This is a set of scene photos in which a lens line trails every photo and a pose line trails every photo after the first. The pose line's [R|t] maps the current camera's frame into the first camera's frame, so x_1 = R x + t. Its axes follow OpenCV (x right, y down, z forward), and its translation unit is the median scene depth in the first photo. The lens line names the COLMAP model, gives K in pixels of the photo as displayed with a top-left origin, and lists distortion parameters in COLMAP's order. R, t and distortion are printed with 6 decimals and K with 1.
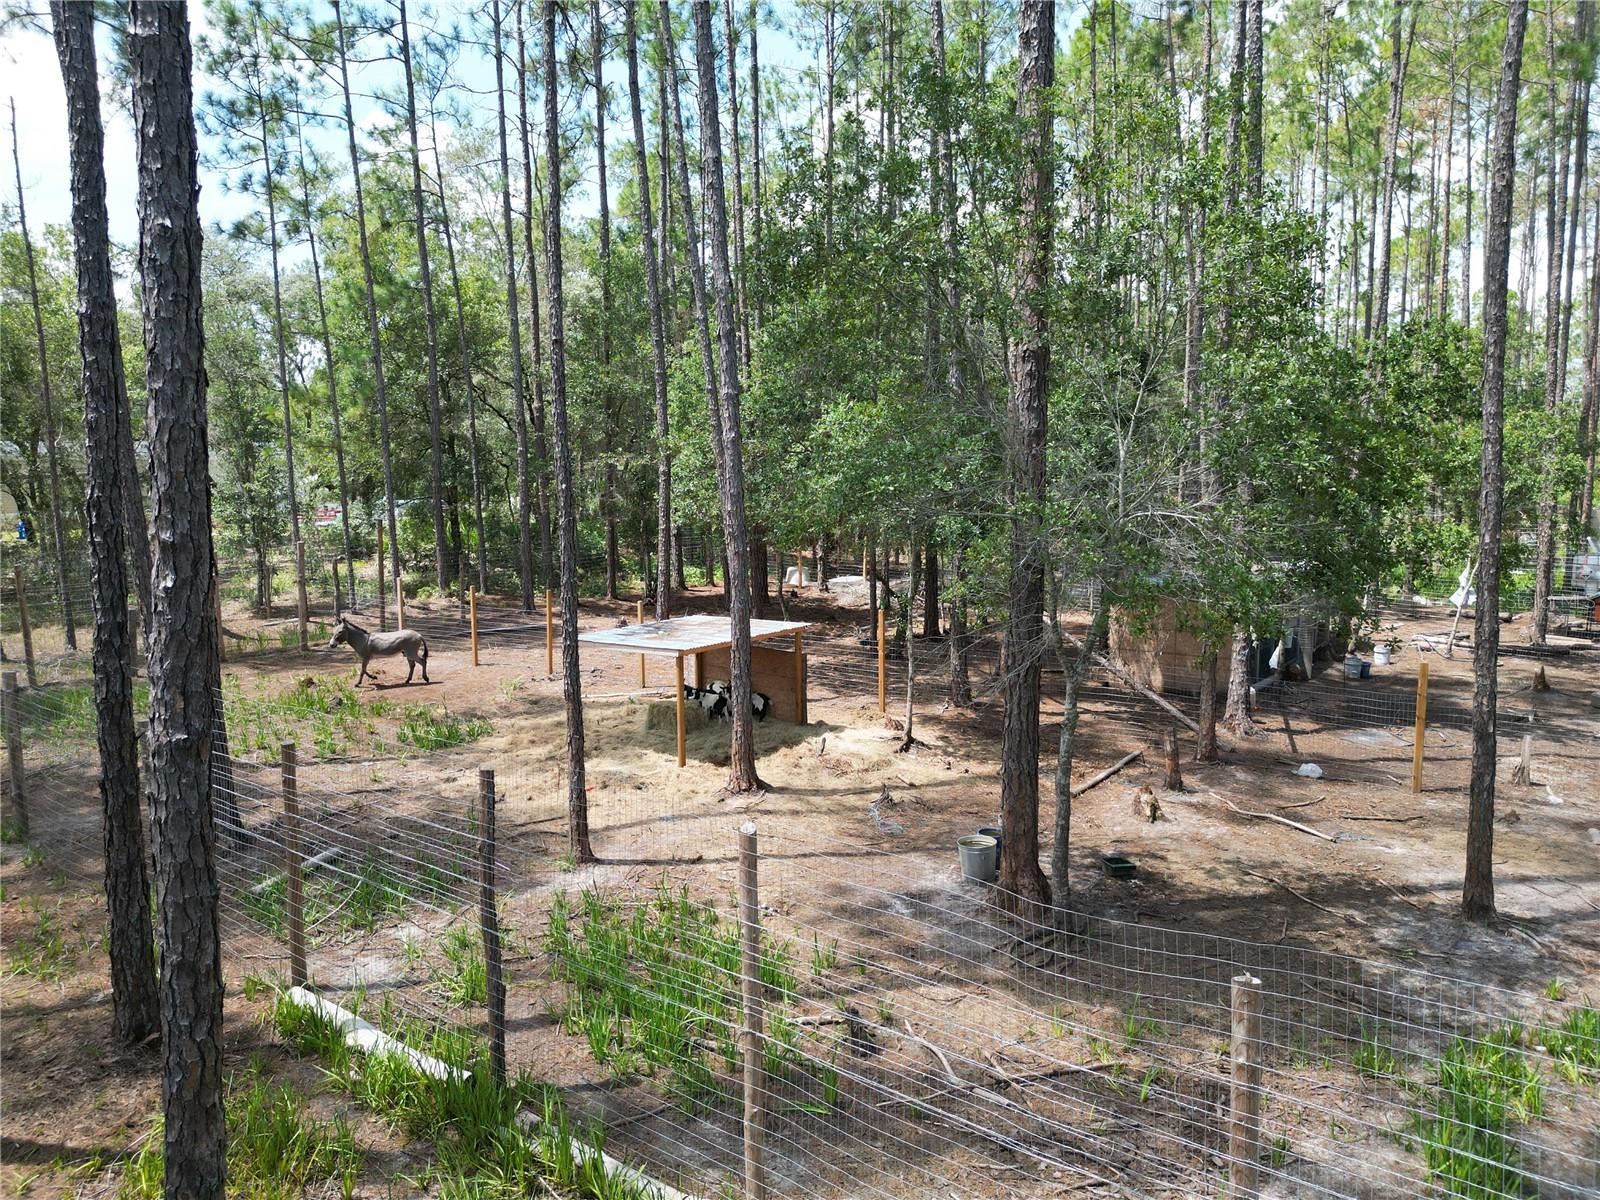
lens RADIAL K [[1121.8, 0, 794.7], [0, 1121.8, 598.3], [0, 0, 1]] dist [0.066570, -0.059372]
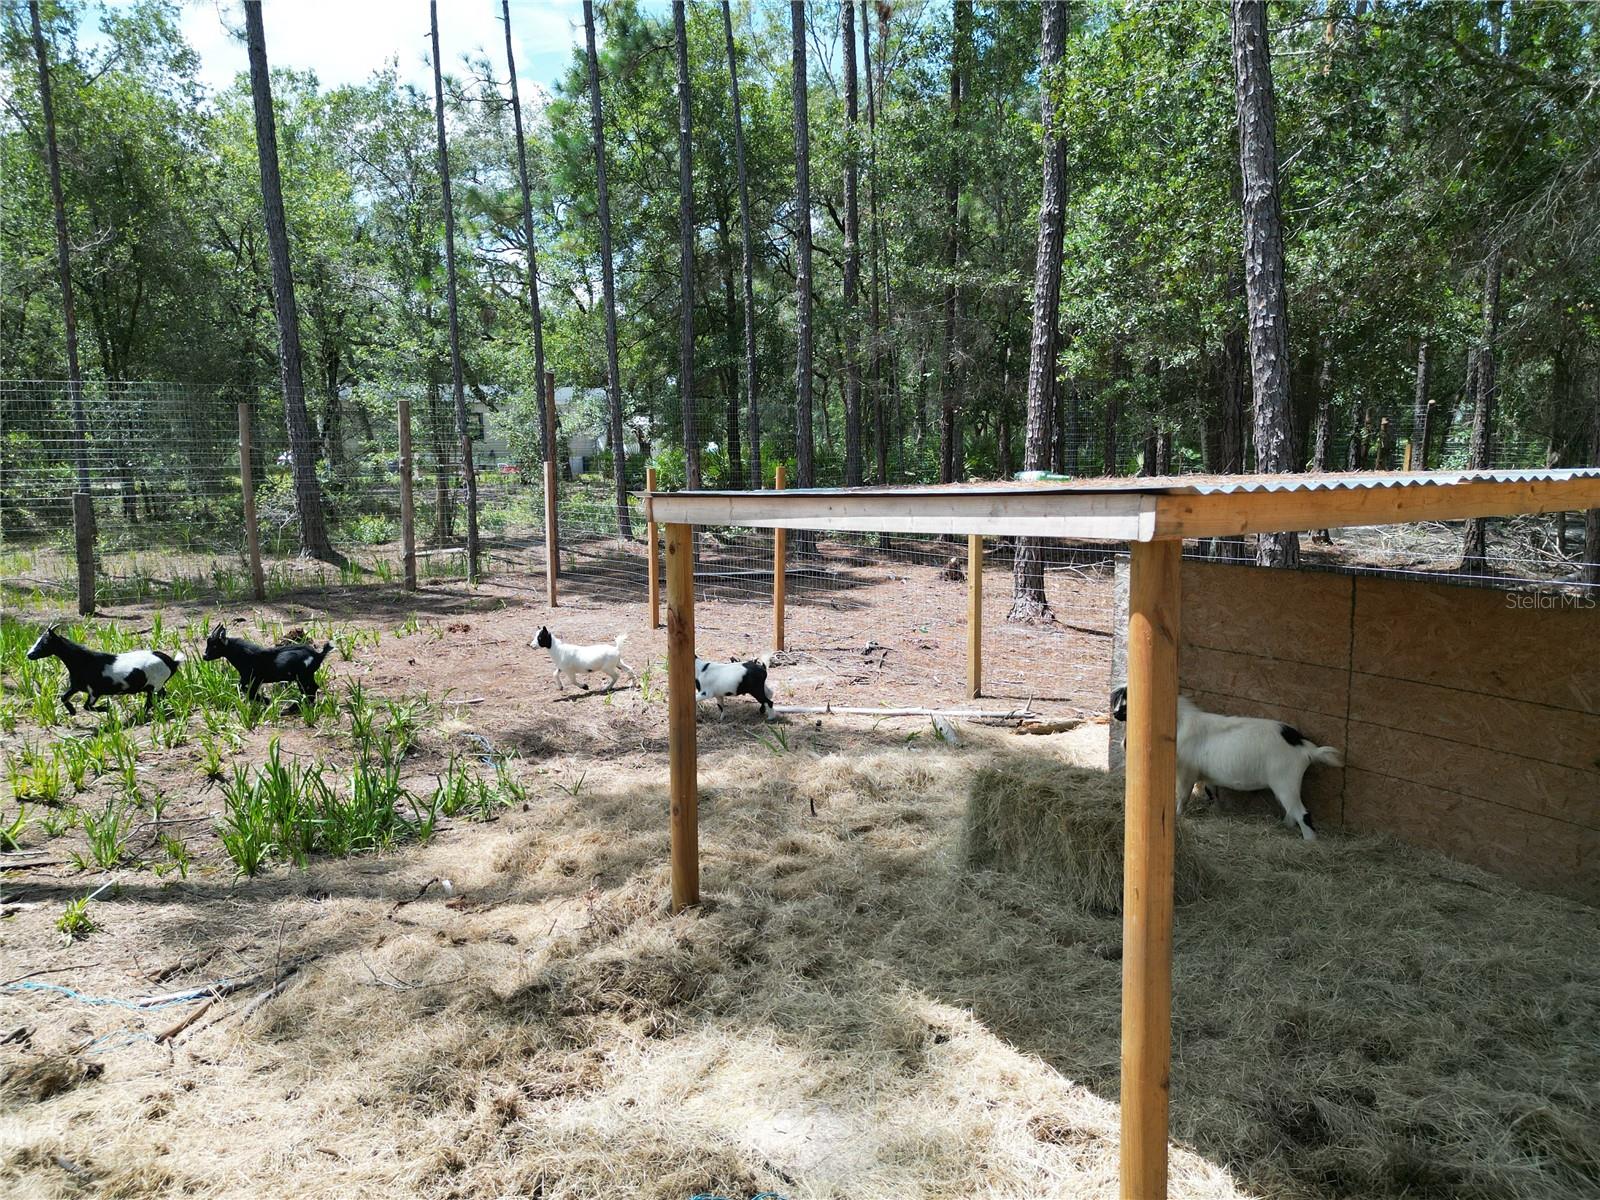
lens RADIAL K [[1121.8, 0, 794.7], [0, 1121.8, 598.3], [0, 0, 1]] dist [0.066570, -0.059372]
pose [[0.949548, 0.037747, -0.311341, -0.083122], [-0.037643, 0.999271, 0.006344, 0.050596], [0.311353, 0.005696, 0.950277, 0.685608]]
